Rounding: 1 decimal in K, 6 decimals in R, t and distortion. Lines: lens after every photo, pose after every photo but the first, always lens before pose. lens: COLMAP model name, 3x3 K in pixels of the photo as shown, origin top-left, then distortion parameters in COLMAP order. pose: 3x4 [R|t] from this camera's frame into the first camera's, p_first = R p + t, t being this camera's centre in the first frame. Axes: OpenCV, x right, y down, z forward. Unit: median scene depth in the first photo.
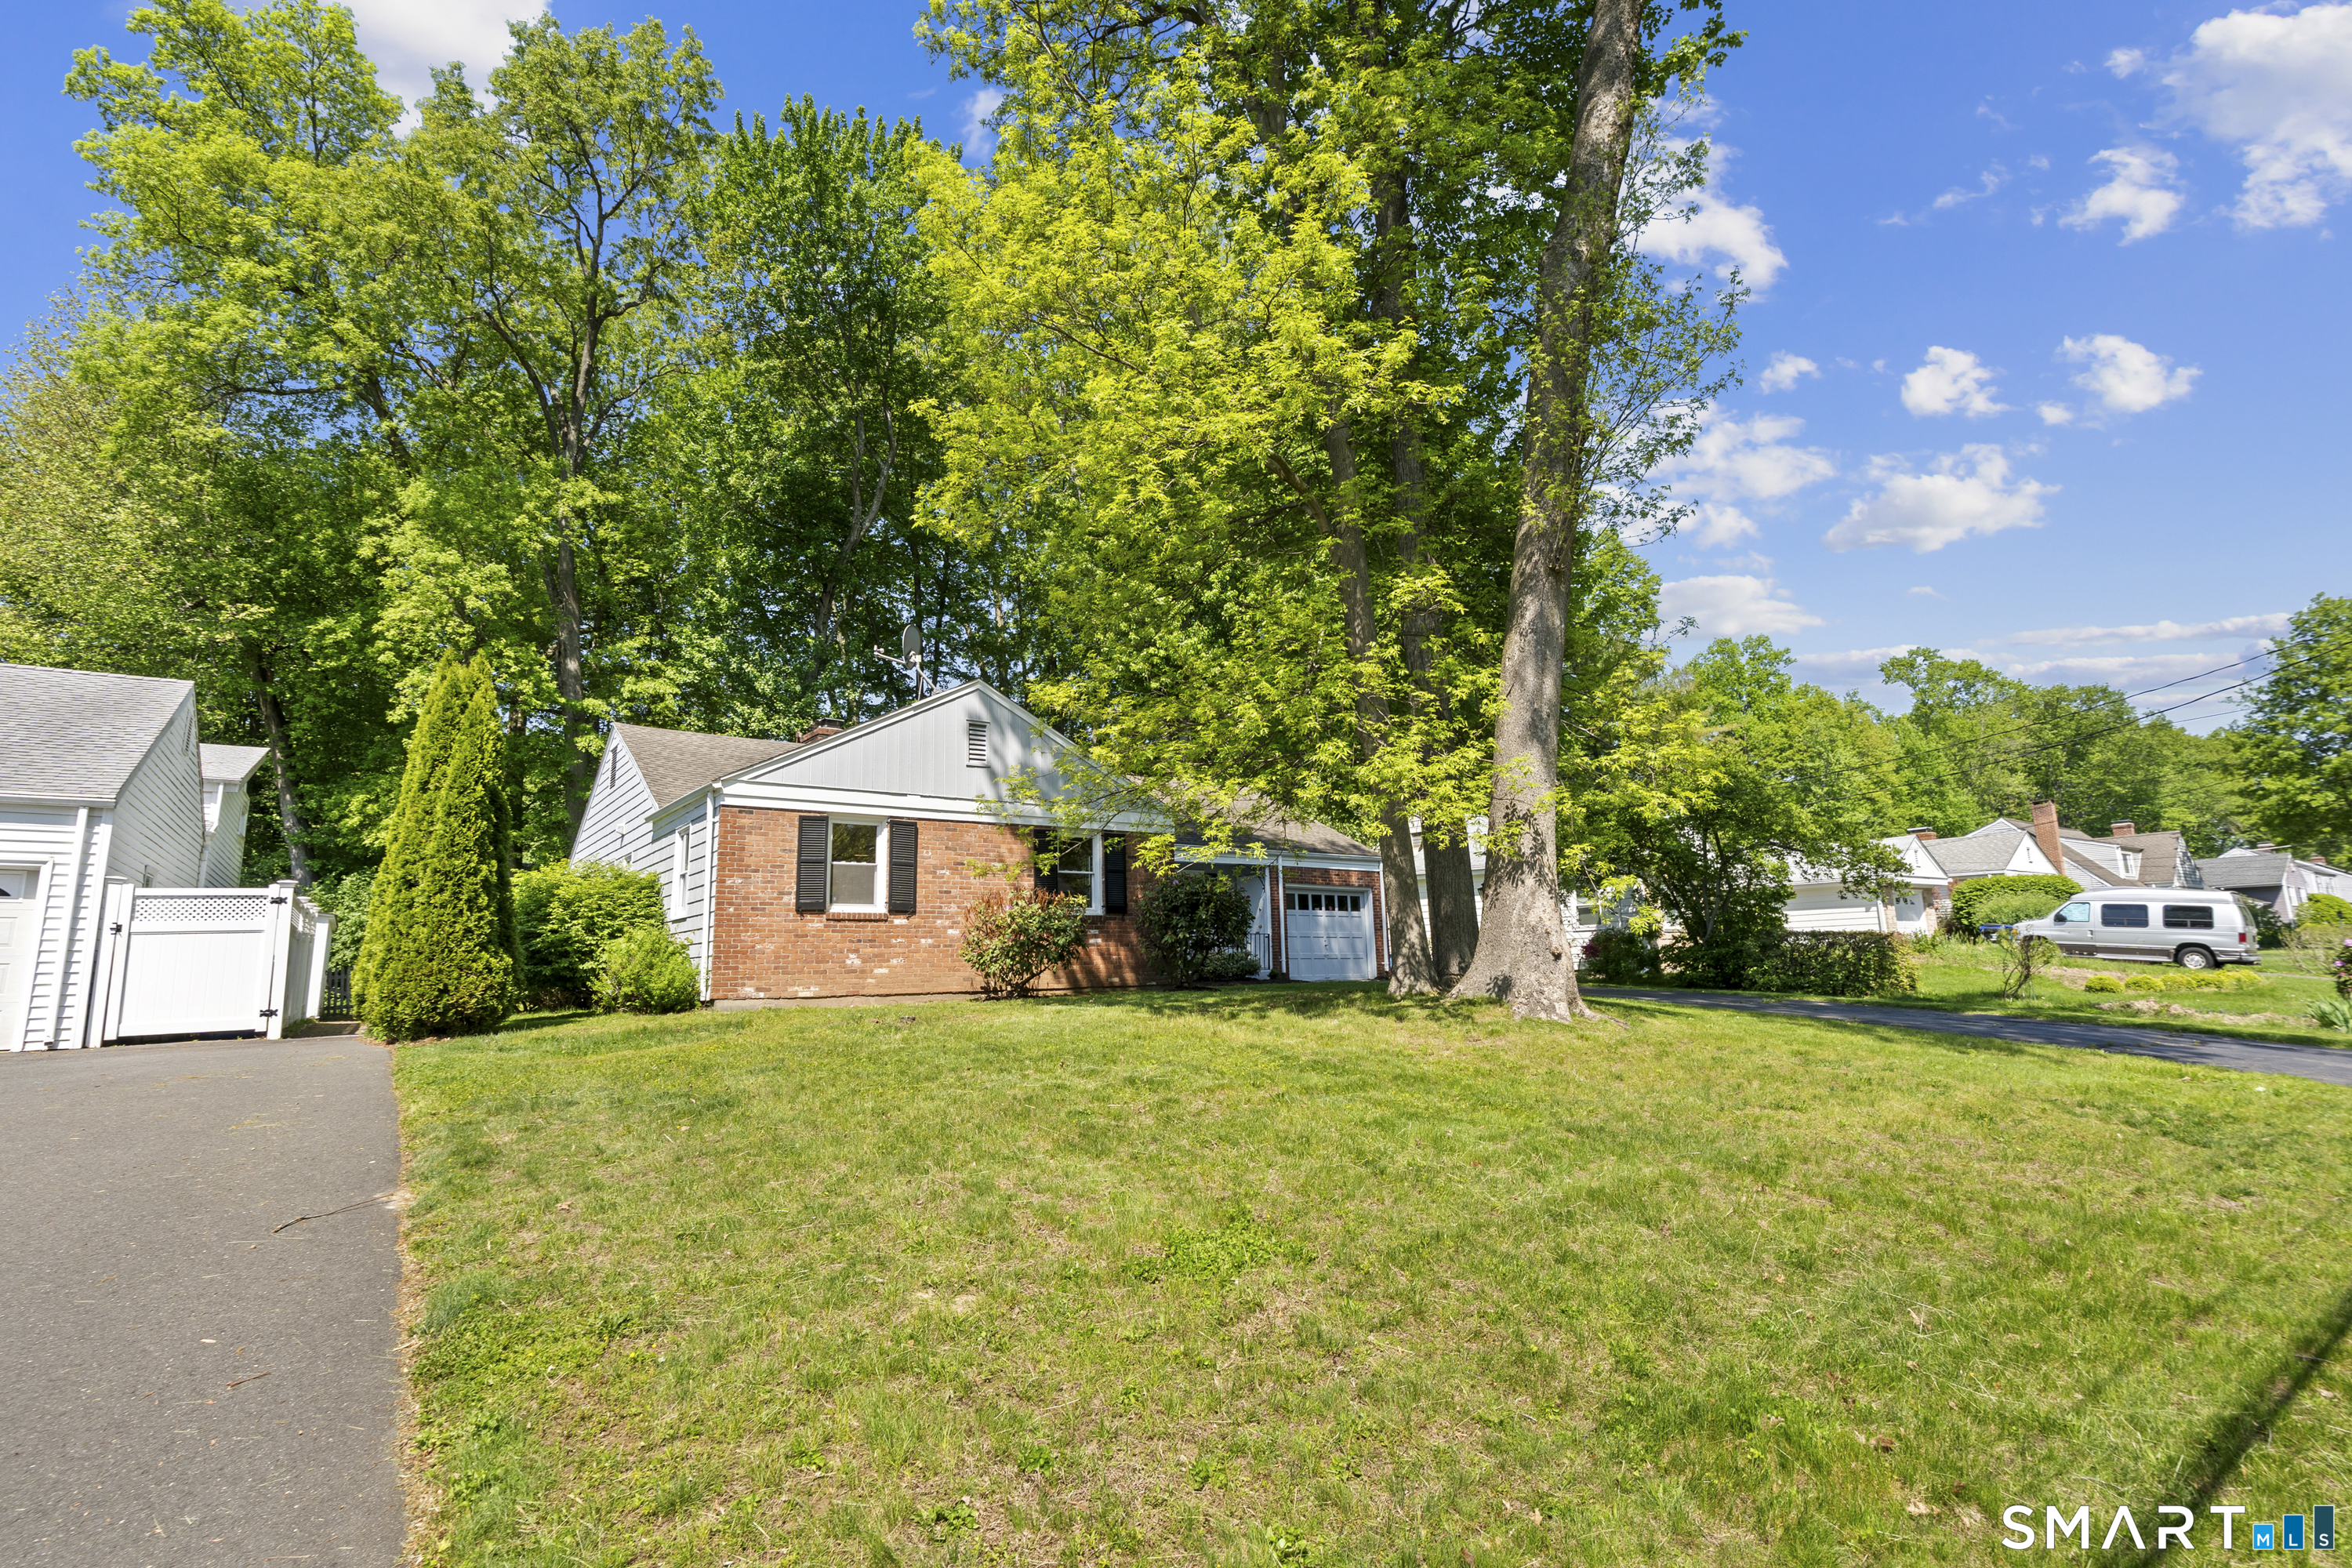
lens RADIAL K [[1067.1, 0, 1166.5], [0, 1067.1, 777.9], [0, 0, 1]] dist [-0.010655, 0.003816]
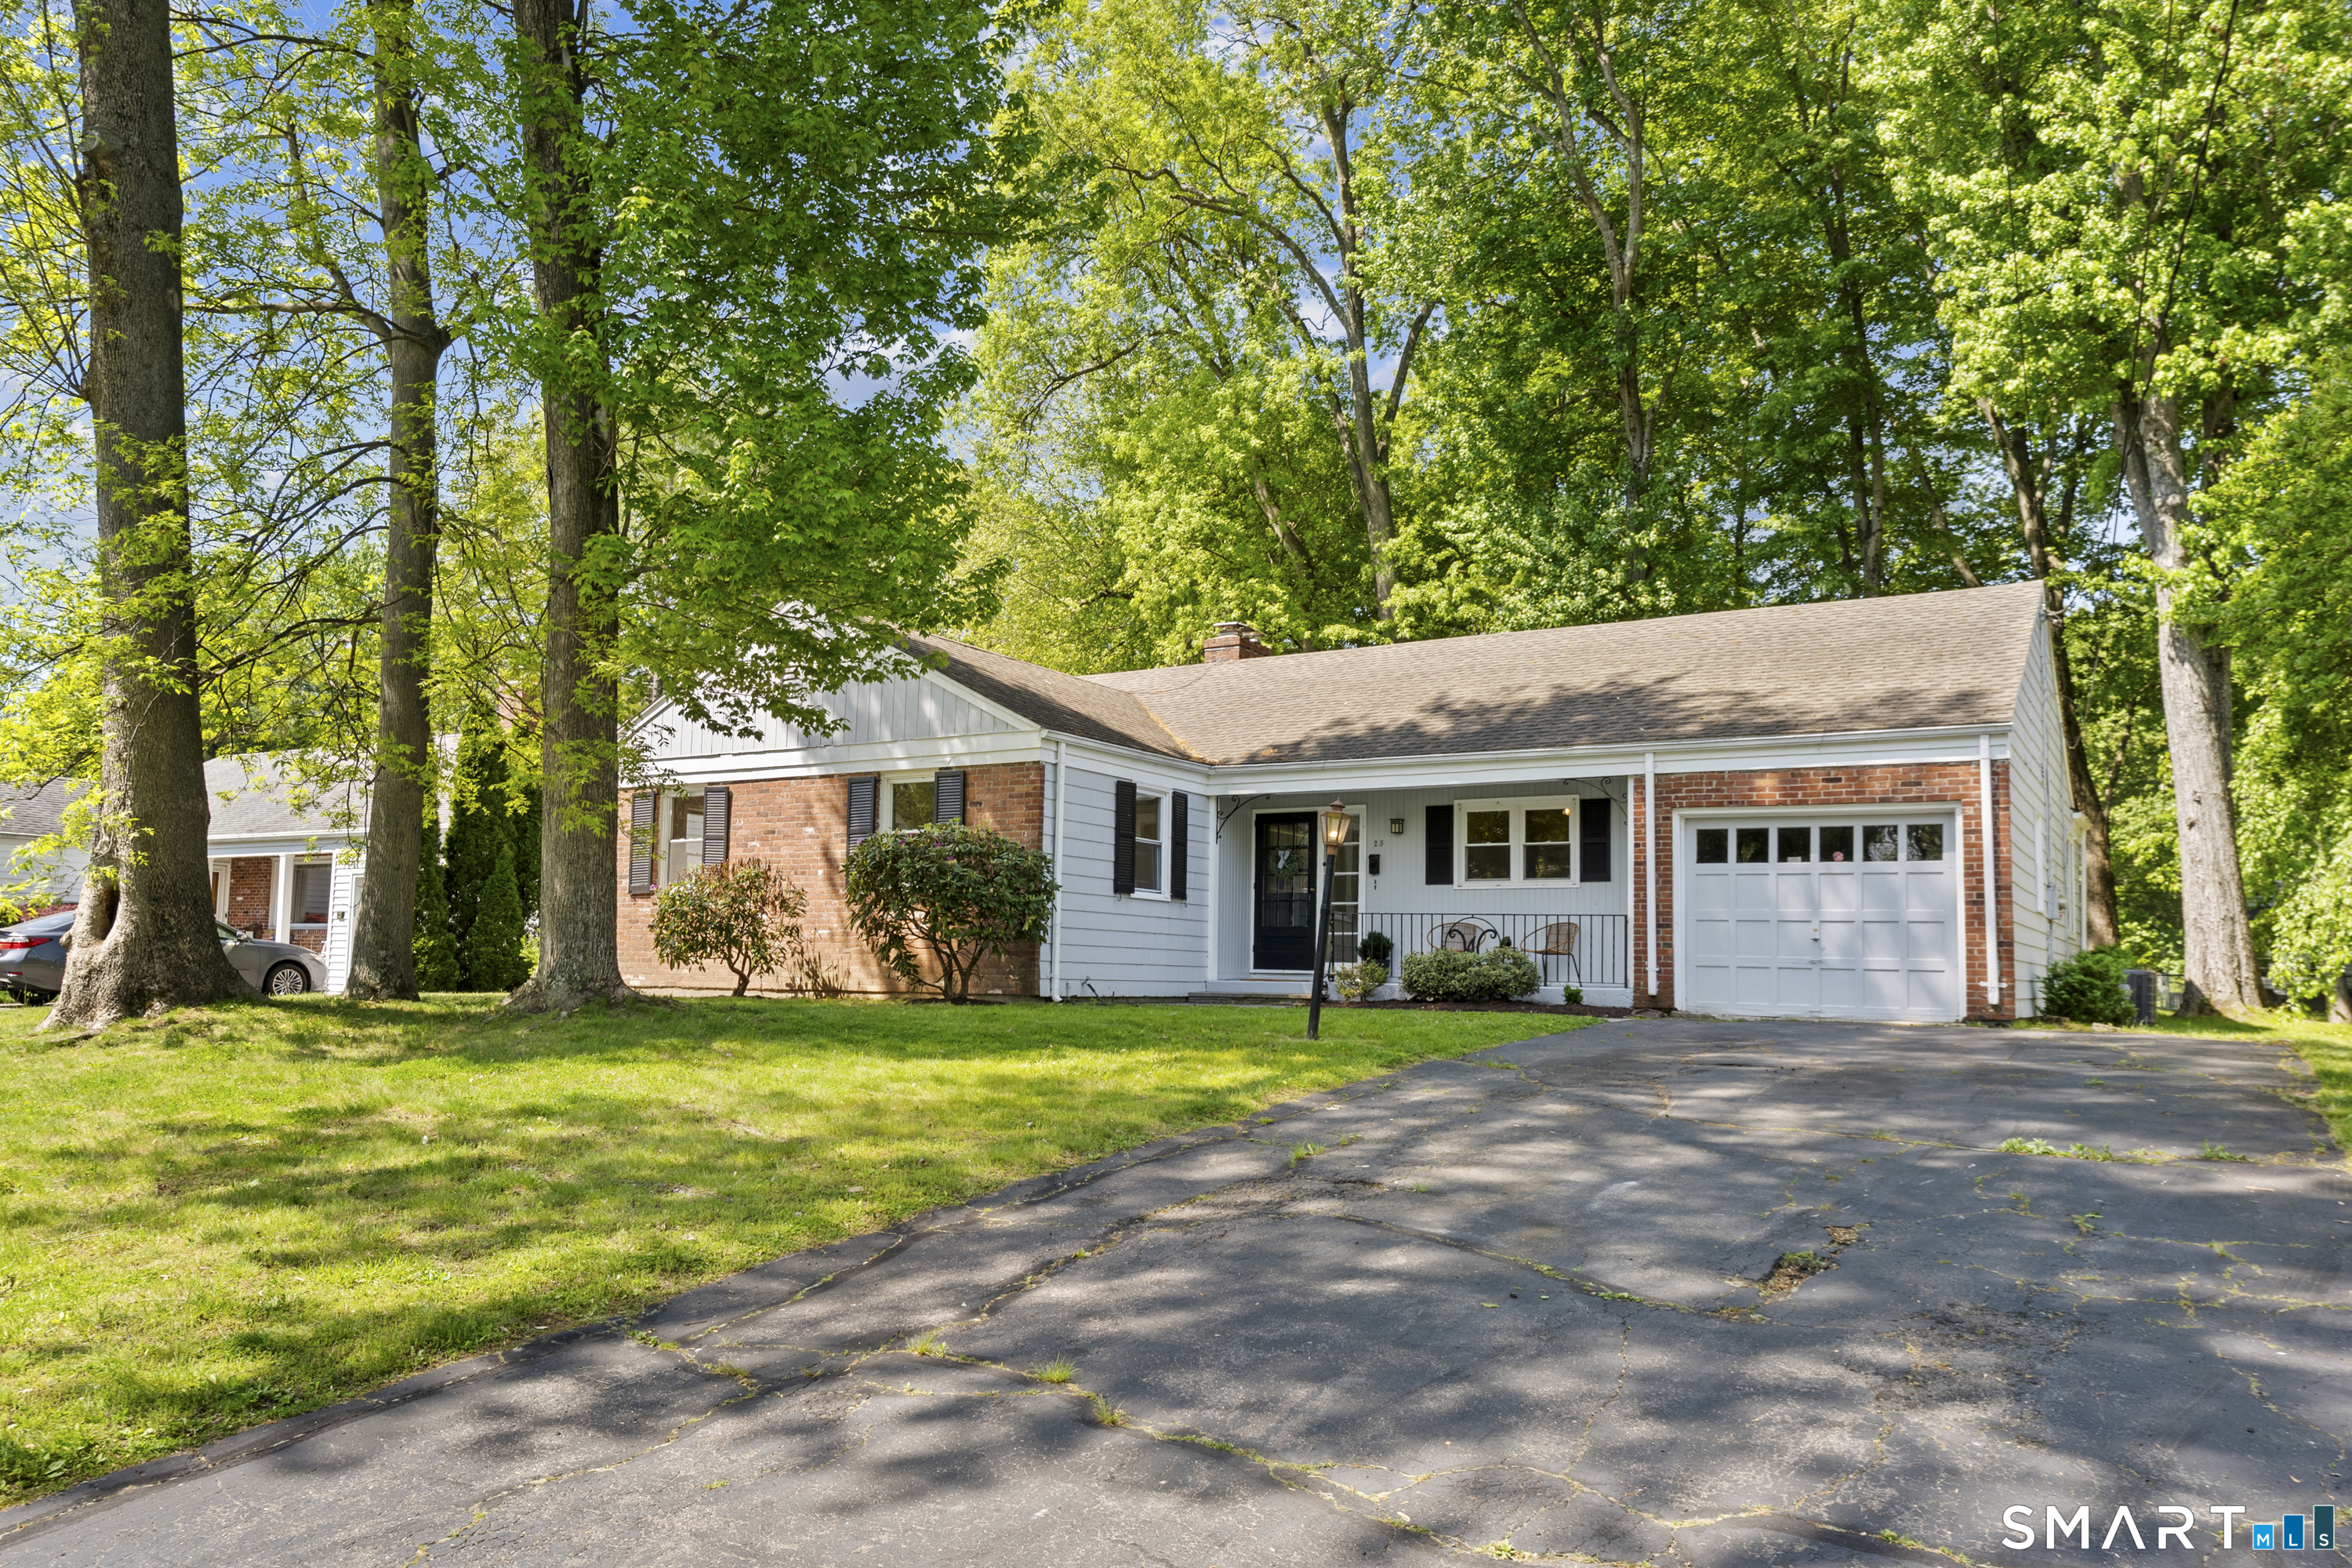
lens RADIAL K [[1704.1, 0, 1176.6], [0, 1704.1, 780.4], [0, 0, 1]] dist [-0.027870, 0.000304]
pose [[0.399365, -0.077226, -0.913533, 1.211272], [0.136462, 0.990353, -0.024063, 0.126262], [0.906579, -0.115053, 0.406051, 0.840674]]
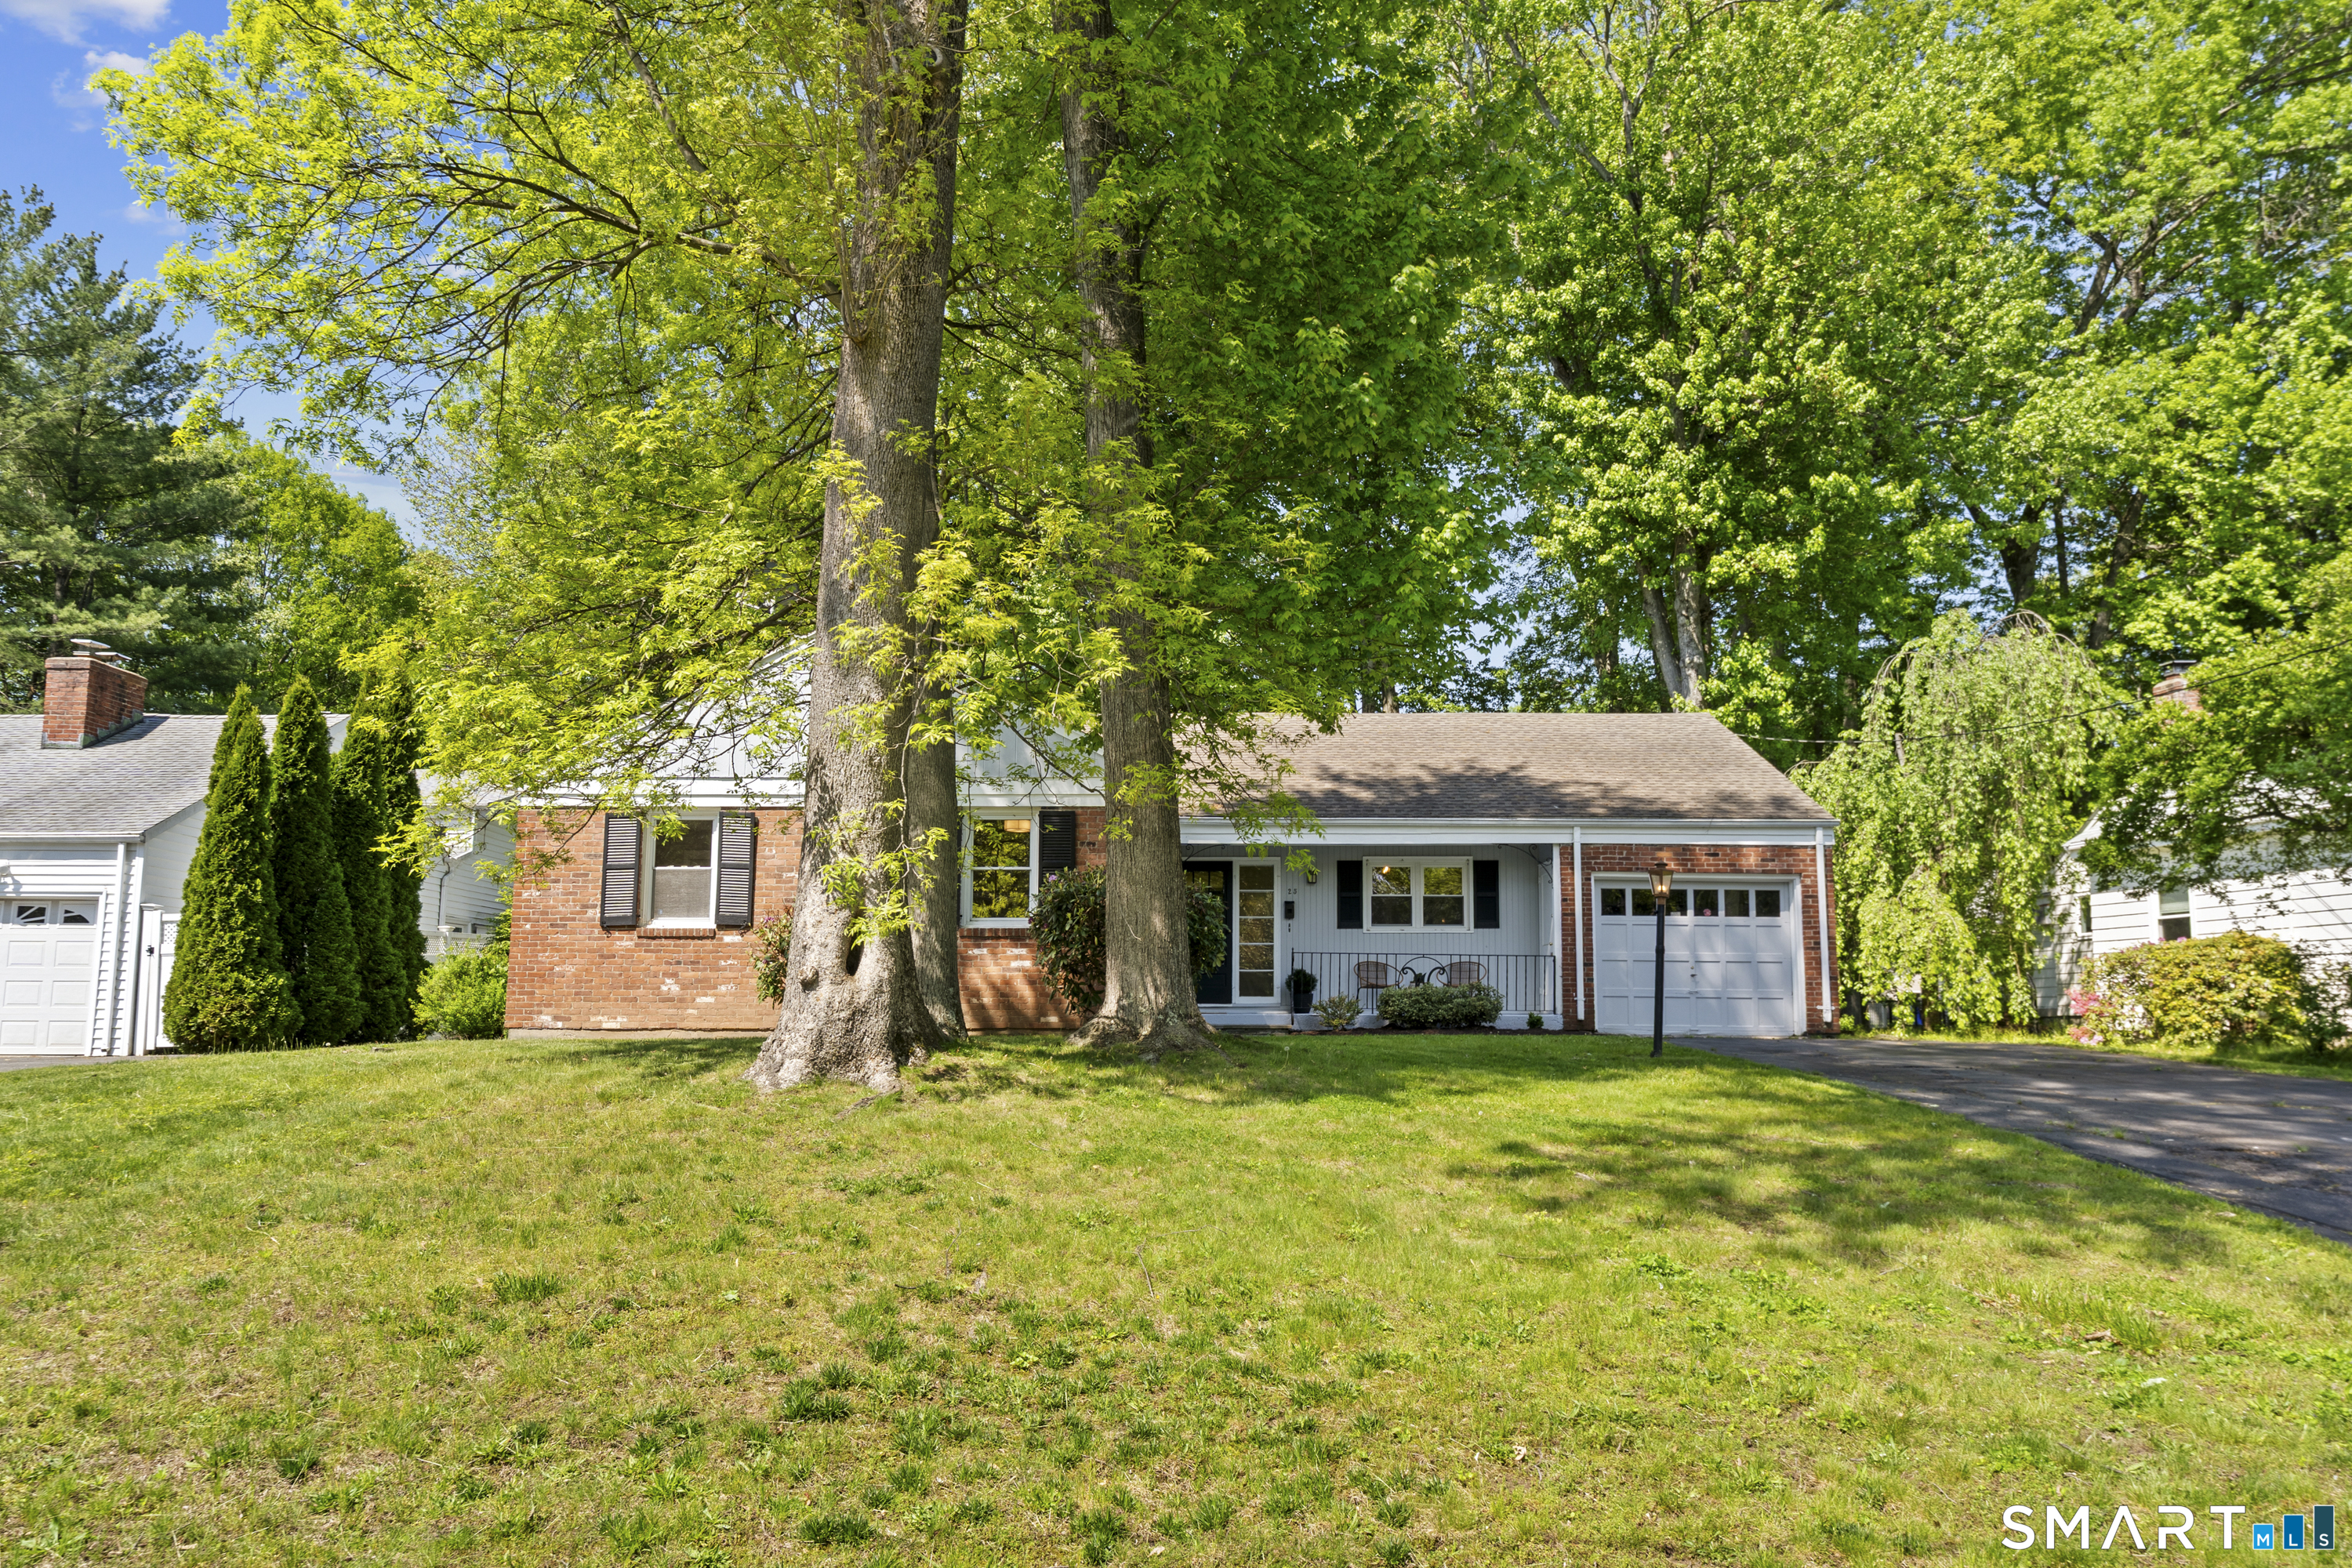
lens RADIAL K [[1571.8, 0, 1179.7], [0, 1571.8, 800.7], [0, 0, 1]] dist [-0.004790, -0.001208]
pose [[0.817880, -0.057924, -0.572465, 0.730474], [0.082921, 0.996400, 0.017651, 0.040251], [0.569382, -0.061906, 0.819739, 0.242061]]
